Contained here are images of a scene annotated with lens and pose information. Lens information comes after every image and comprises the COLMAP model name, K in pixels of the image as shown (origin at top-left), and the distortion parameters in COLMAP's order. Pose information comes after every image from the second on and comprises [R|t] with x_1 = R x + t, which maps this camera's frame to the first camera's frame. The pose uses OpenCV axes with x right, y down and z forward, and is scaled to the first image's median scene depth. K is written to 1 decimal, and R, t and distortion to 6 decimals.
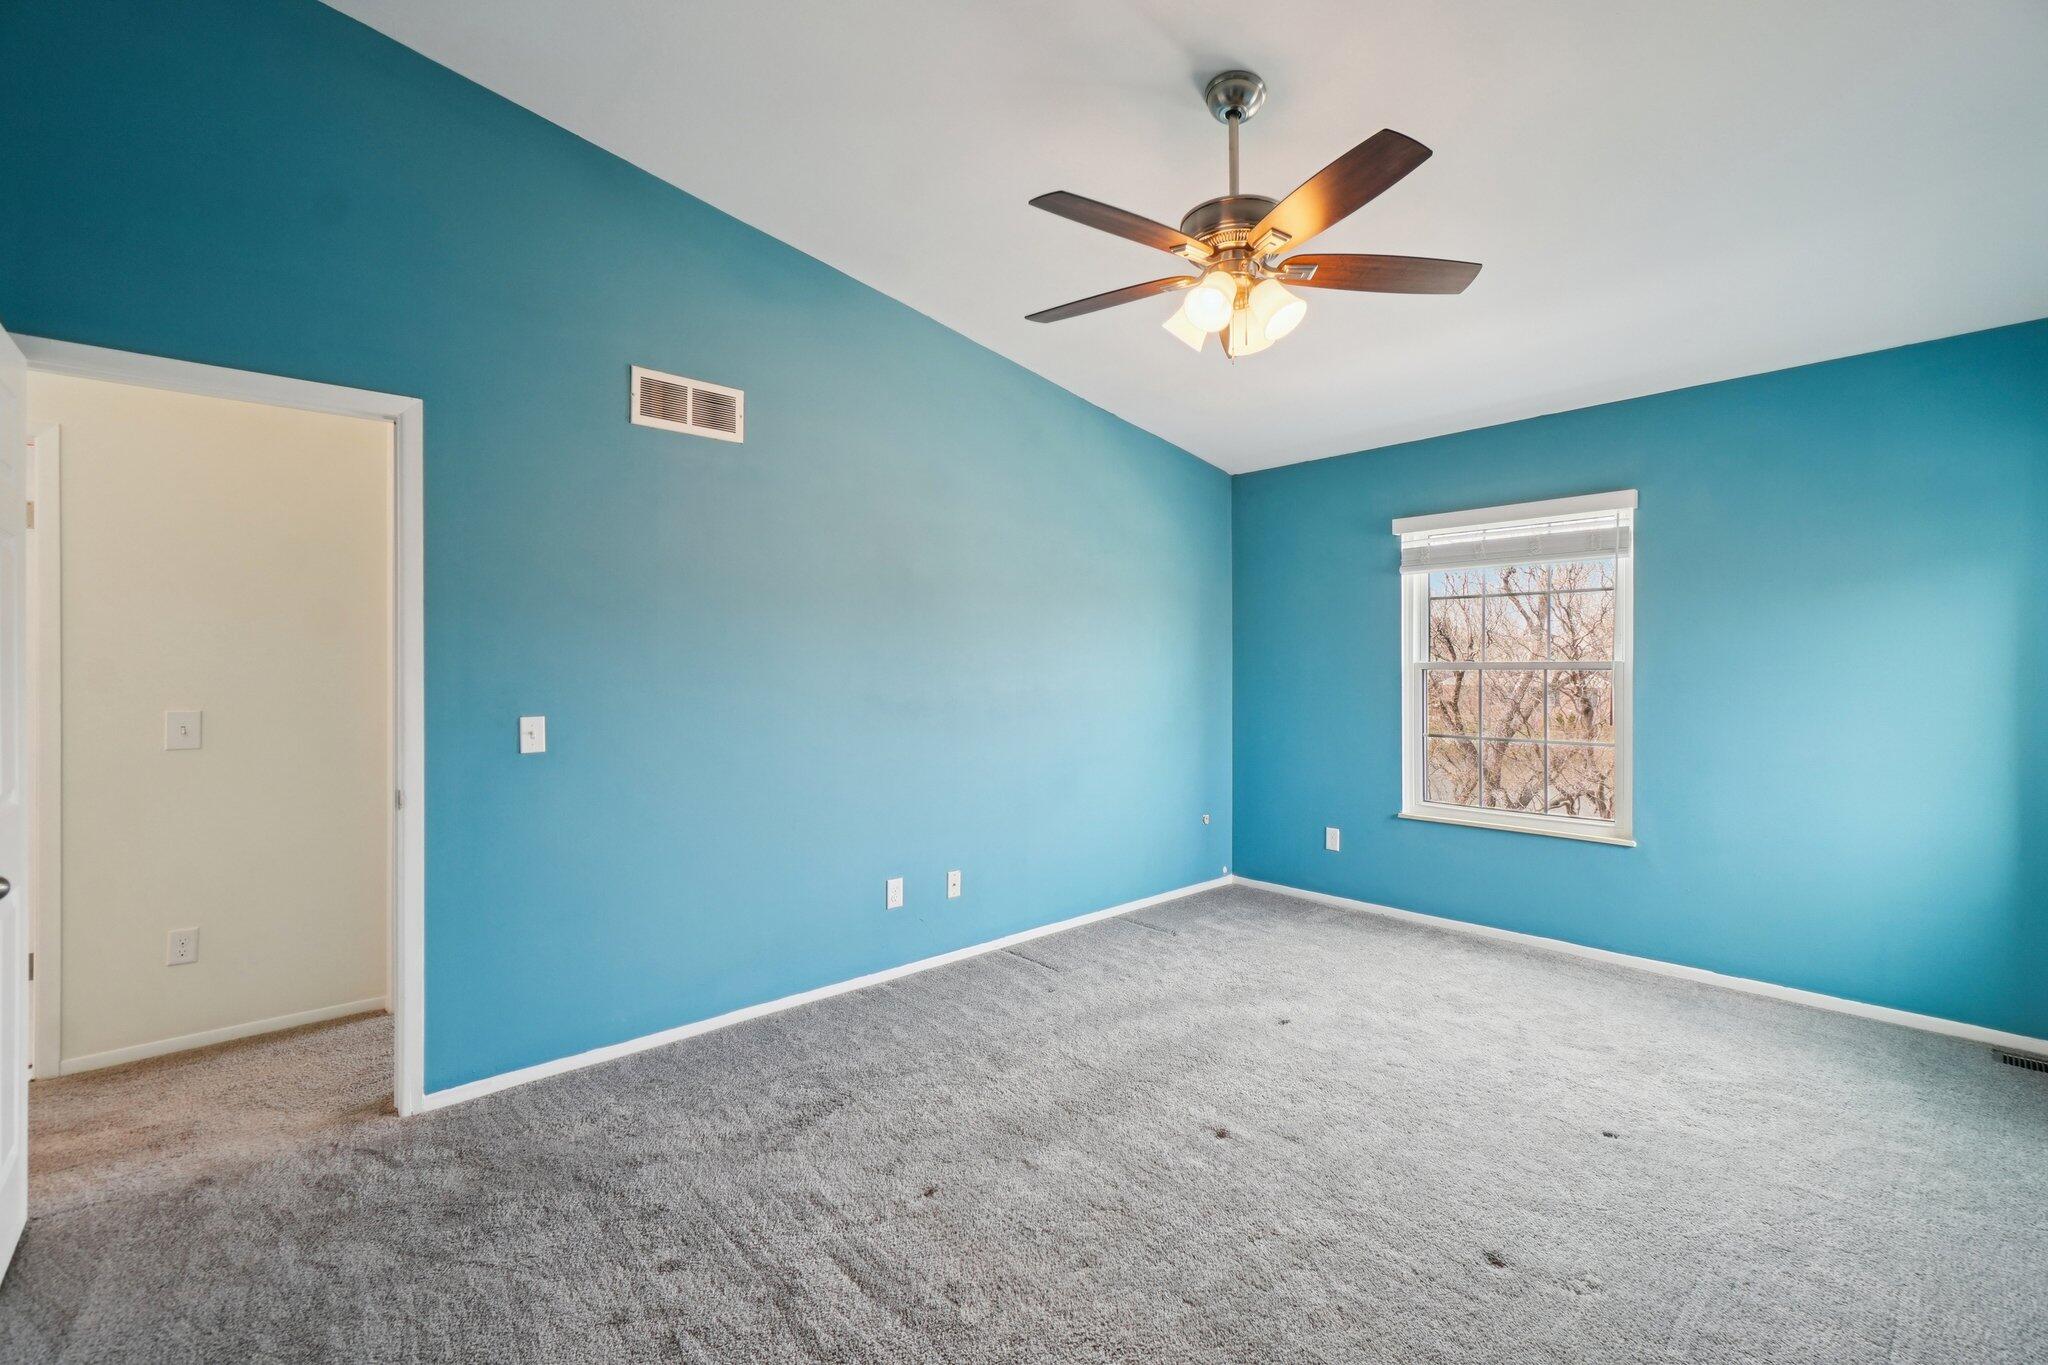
lens RADIAL K [[891.6, 0, 1028.0], [0, 891.6, 666.3], [0, 0, 1]] dist [-0.007645, 0.000392]
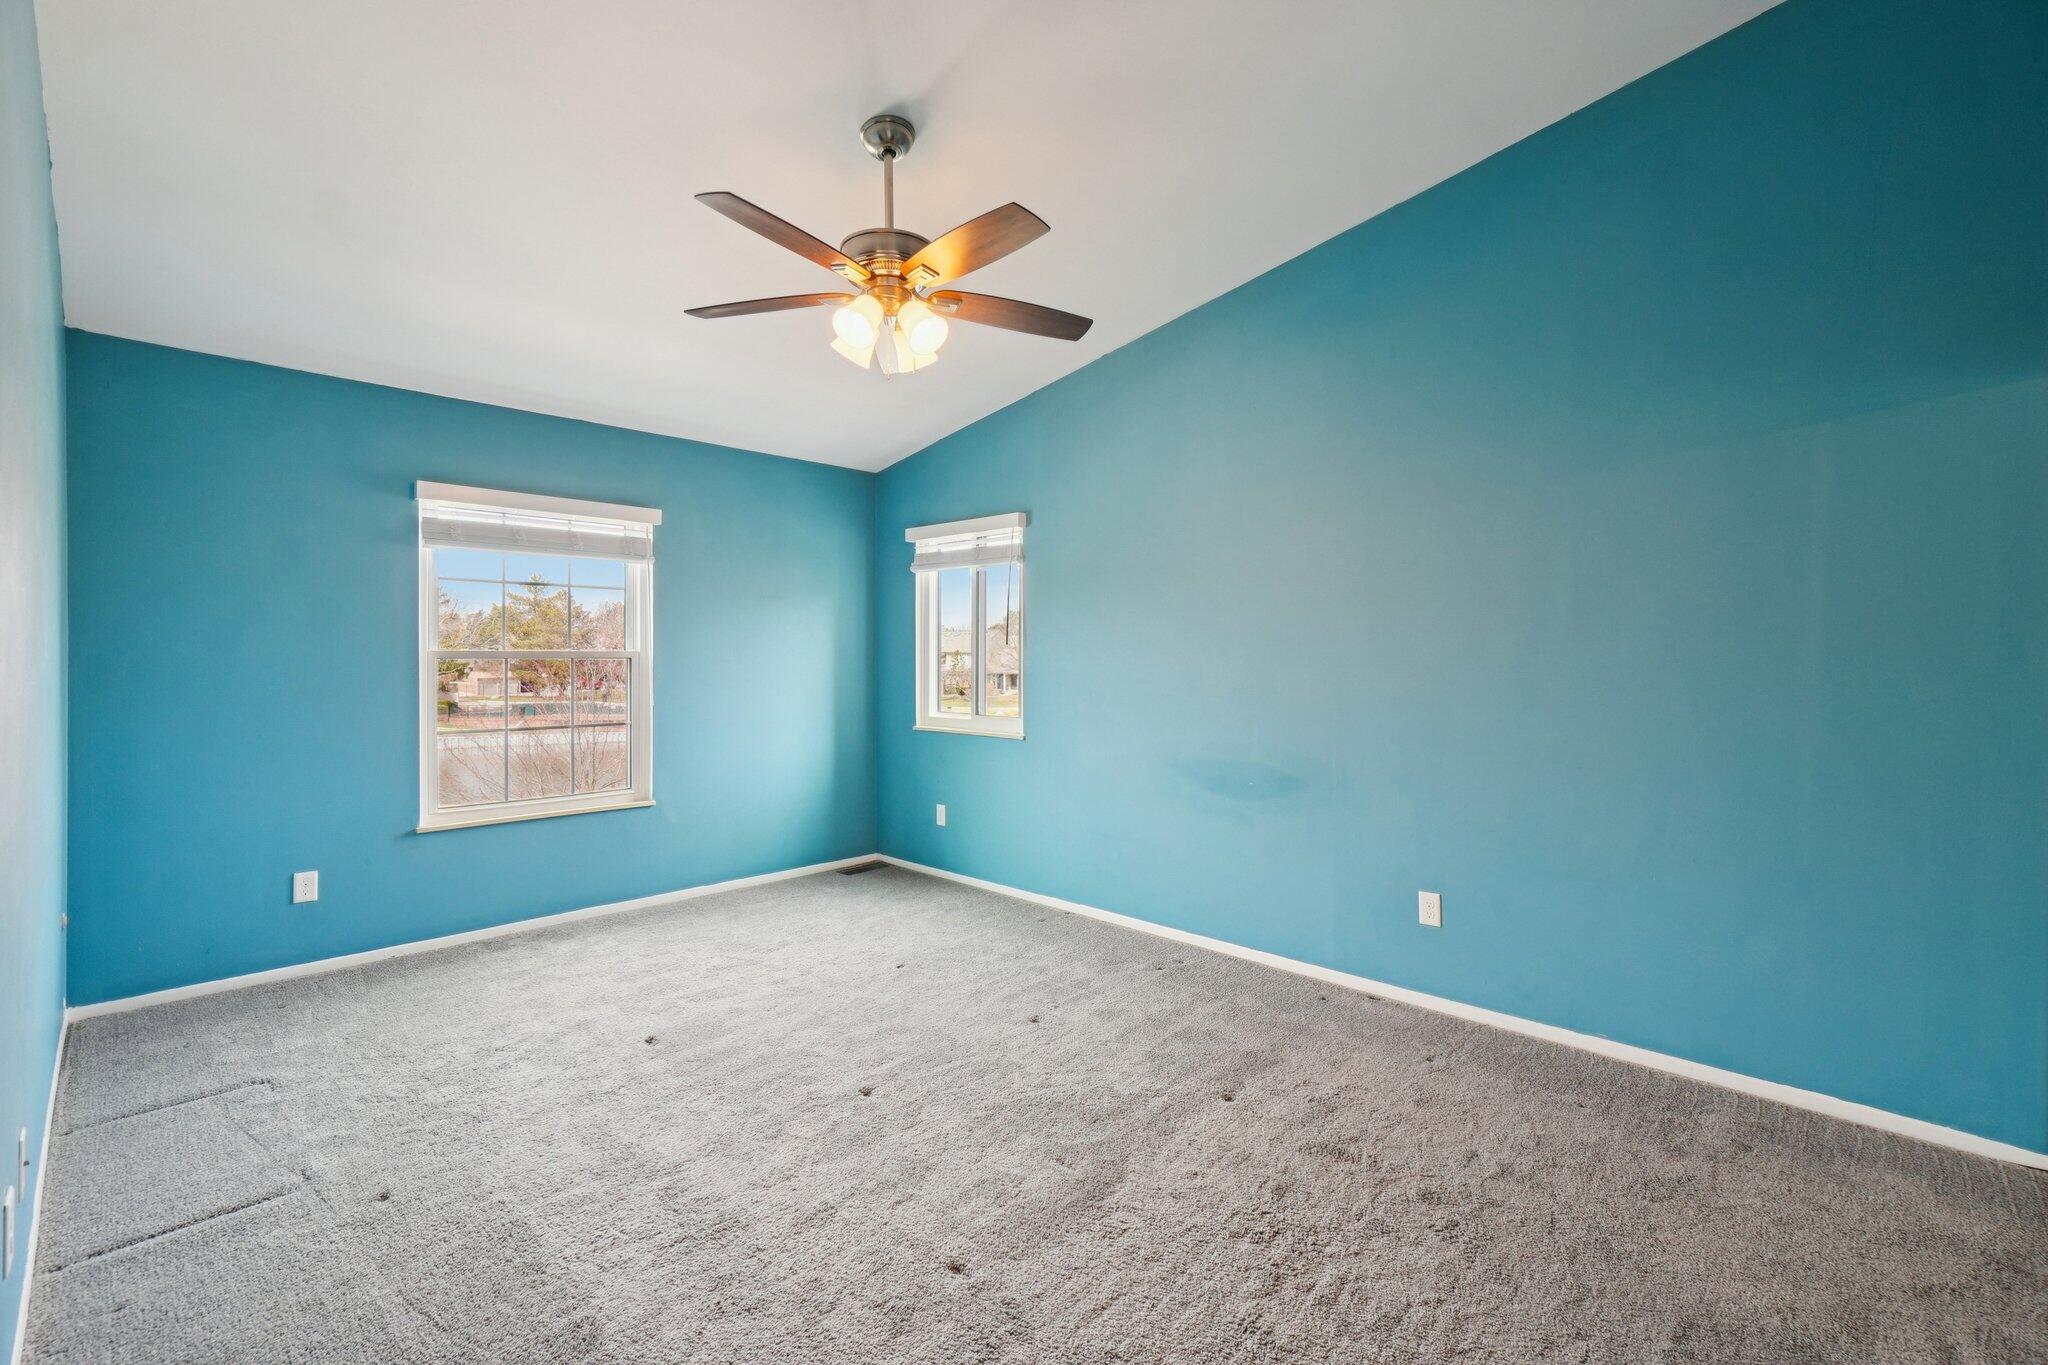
lens RADIAL K [[891.6, 0, 1028.0], [0, 891.6, 666.3], [0, 0, 1]] dist [-0.007645, 0.000392]
pose [[-0.073484, -0.003596, 0.997290, -0.552116], [-0.001286, 0.999993, 0.003511, 0.009038], [-0.997296, -0.001025, -0.073488, 0.571688]]
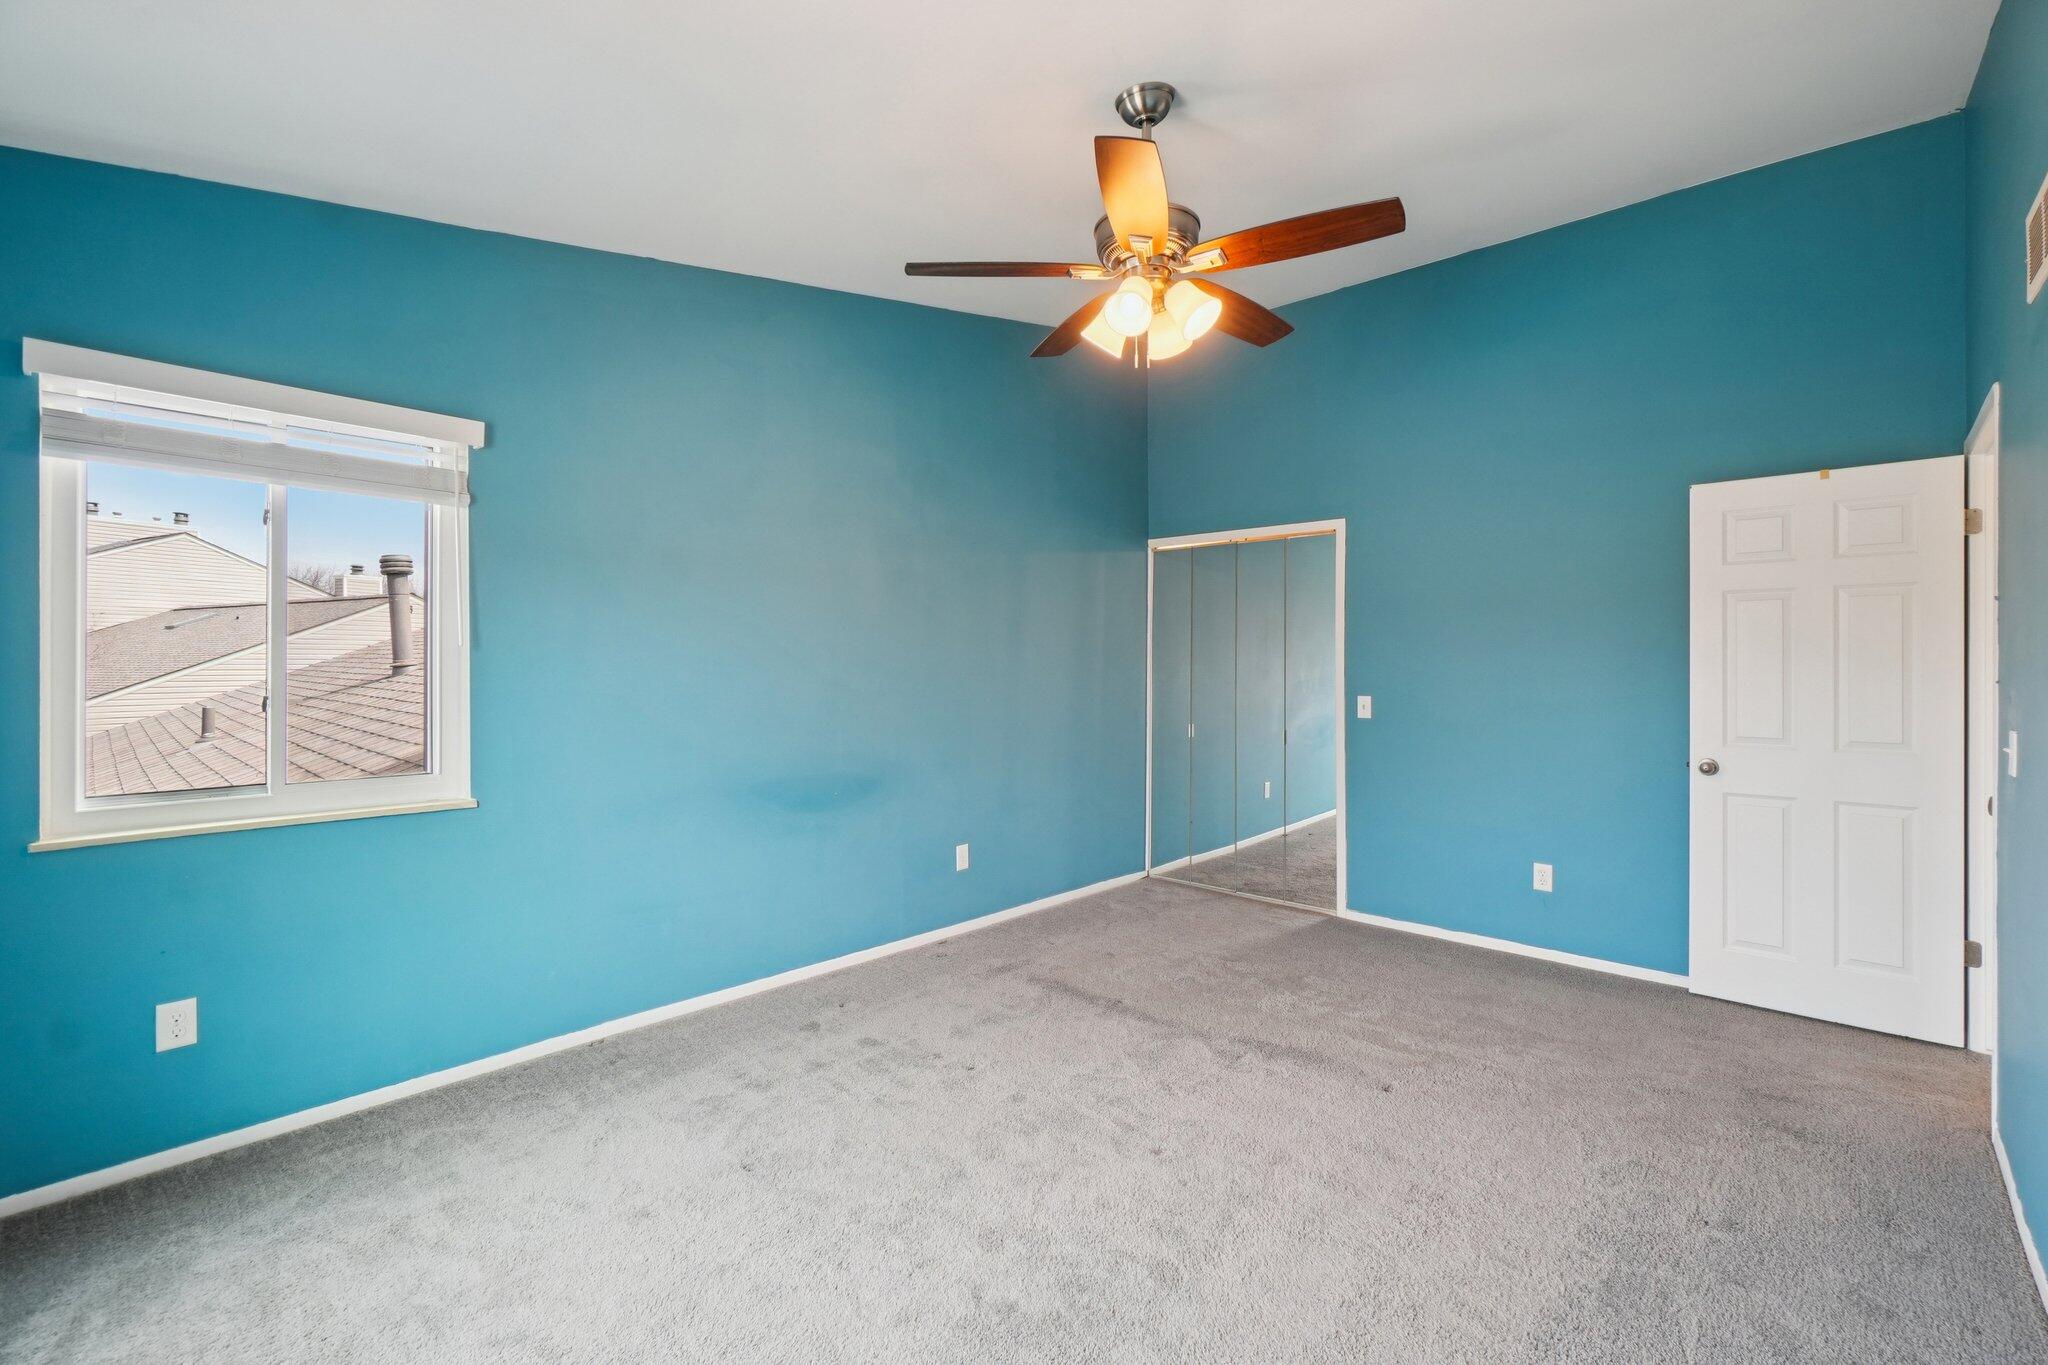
lens RADIAL K [[891.6, 0, 1028.0], [0, 891.6, 666.3], [0, 0, 1]] dist [-0.007645, 0.000392]
pose [[-0.995130, 0.015754, -0.097300, 0.287098], [0.016500, 0.999840, -0.006859, 0.013409], [0.097176, -0.008431, -0.995231, 1.243346]]
